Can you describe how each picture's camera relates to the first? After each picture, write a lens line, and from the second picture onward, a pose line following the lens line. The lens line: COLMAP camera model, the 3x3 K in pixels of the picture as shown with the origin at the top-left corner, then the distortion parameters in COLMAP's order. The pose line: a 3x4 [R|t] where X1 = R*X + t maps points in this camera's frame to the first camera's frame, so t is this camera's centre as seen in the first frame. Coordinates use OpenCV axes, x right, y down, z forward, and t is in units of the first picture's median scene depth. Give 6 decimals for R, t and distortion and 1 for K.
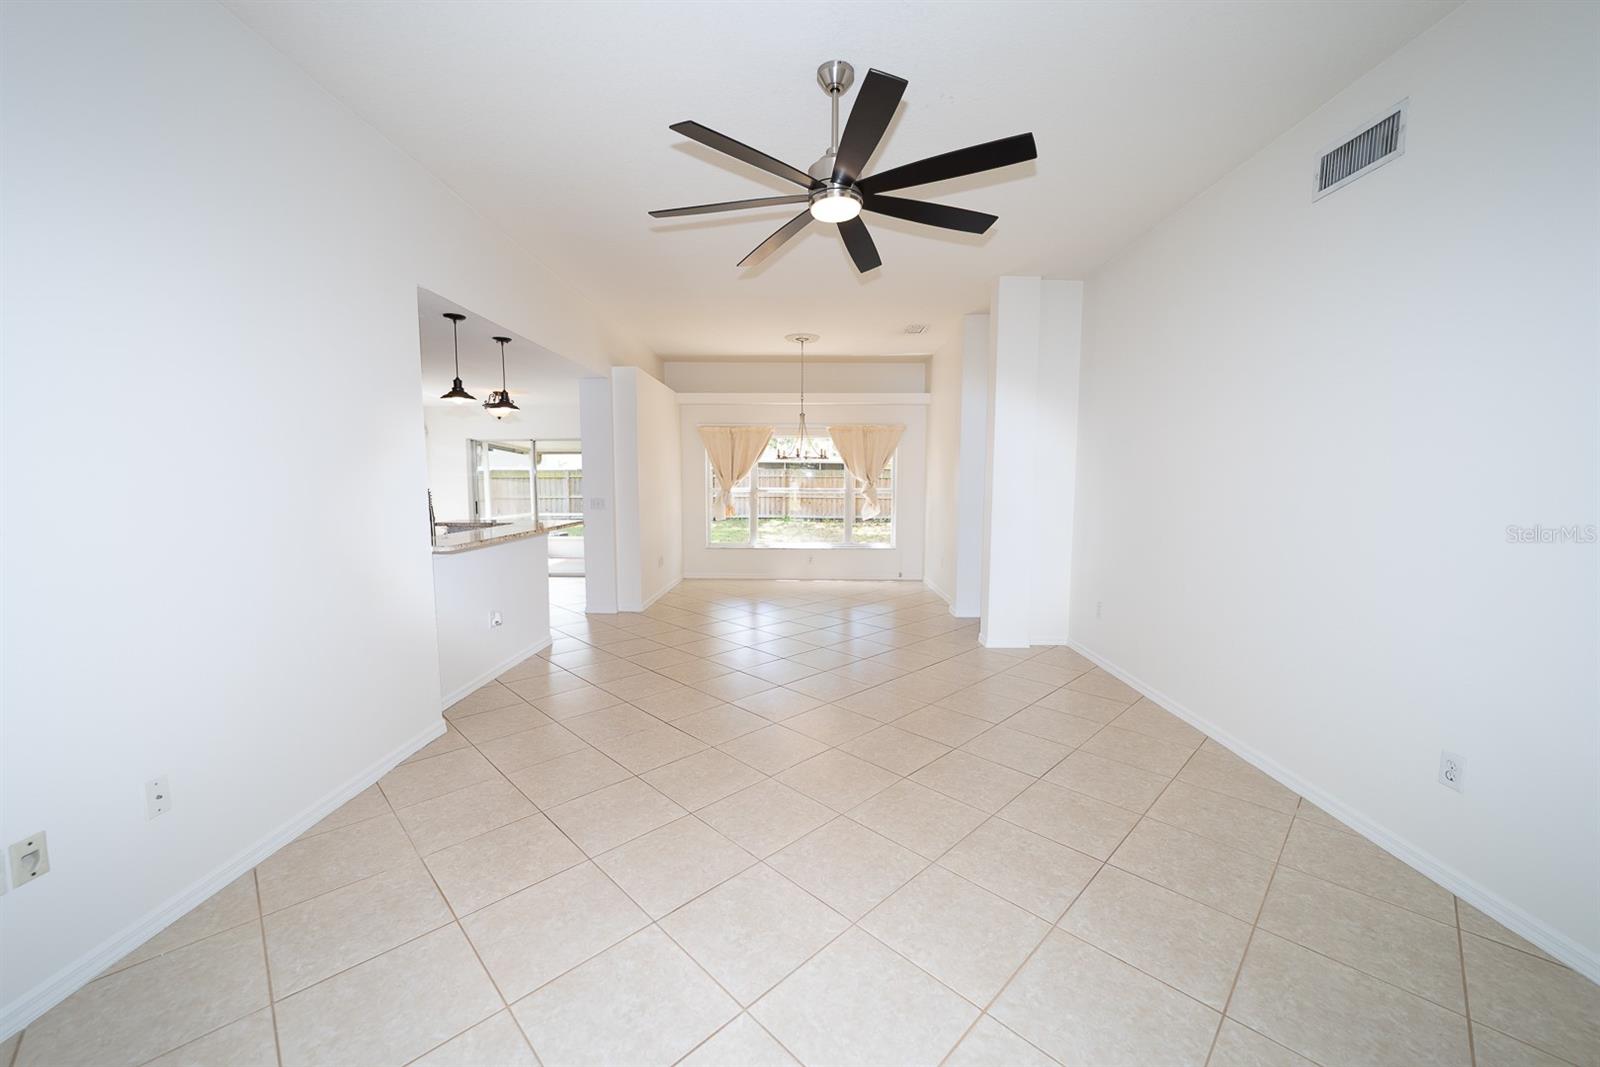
lens RADIAL K [[620.8, 0, 806.5], [0, 620.8, 538.3], [0, 0, 1]] dist [-0.012013, 0.007881]
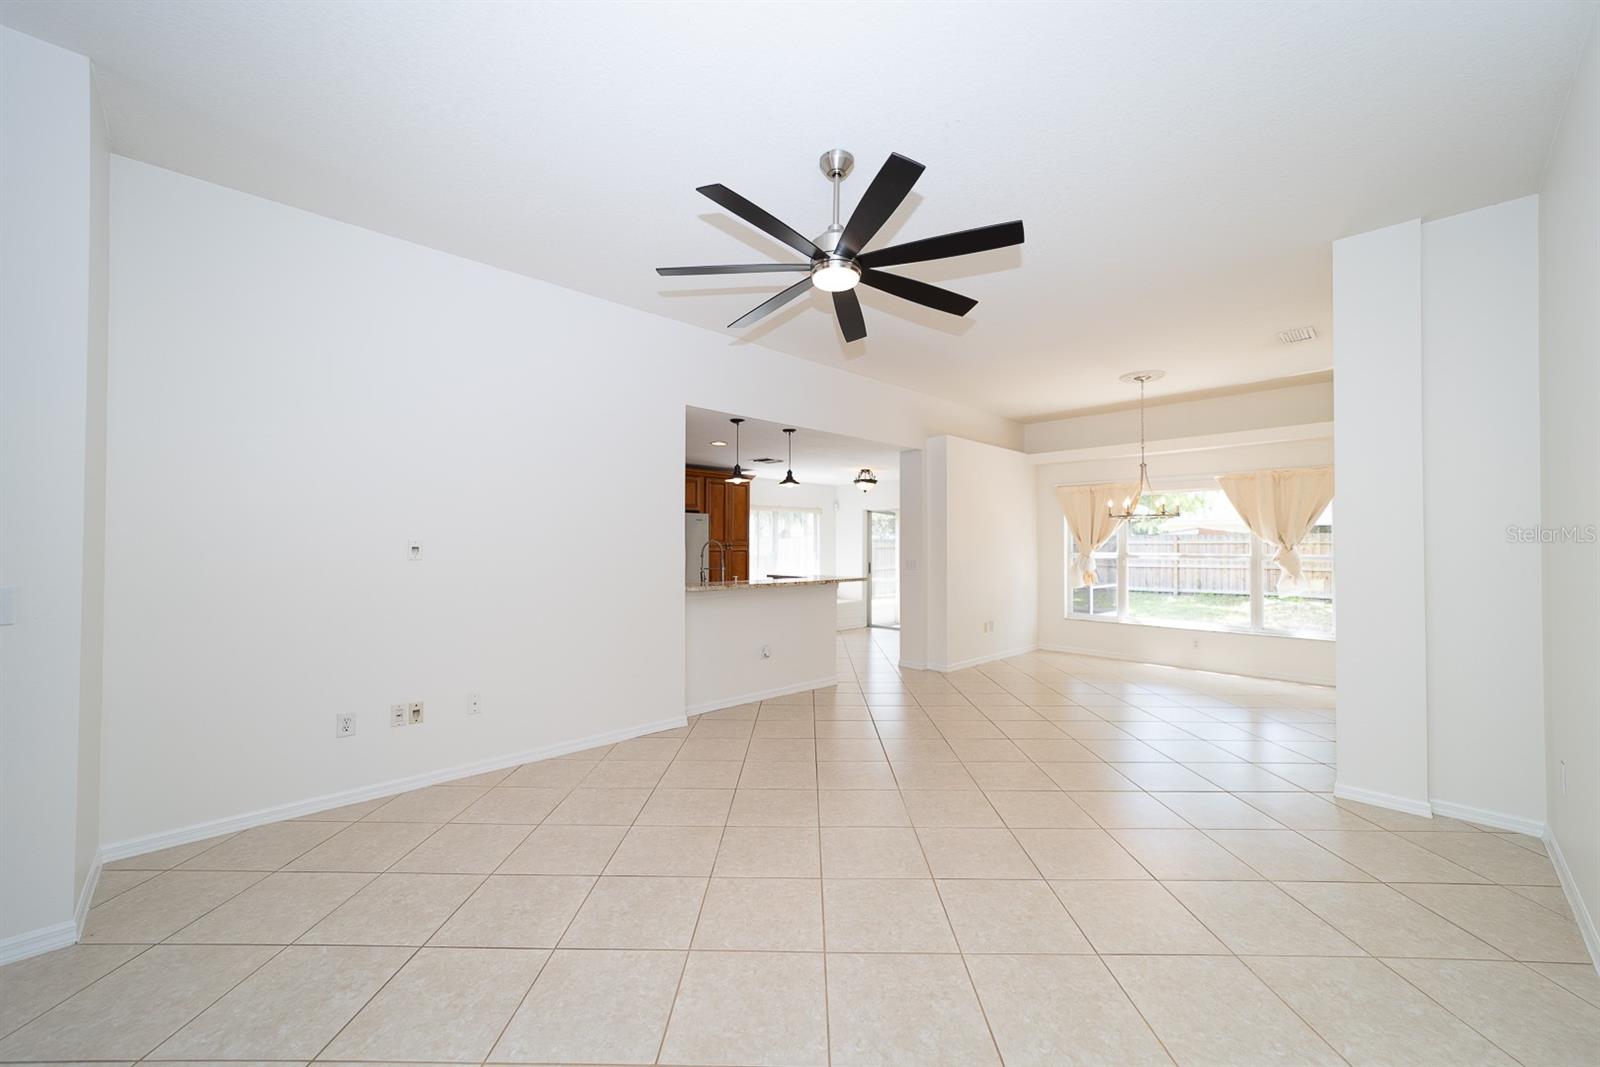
lens RADIAL K [[619.9, 0, 793.3], [0, 619.9, 542.9], [0, 0, 1]] dist [-0.010425, 0.000068]
pose [[0.694993, -0.002940, -0.719011, 0.221711], [-0.070502, 0.994894, -0.072214, -0.000360], [0.715552, 0.100880, 0.691237, 0.077603]]
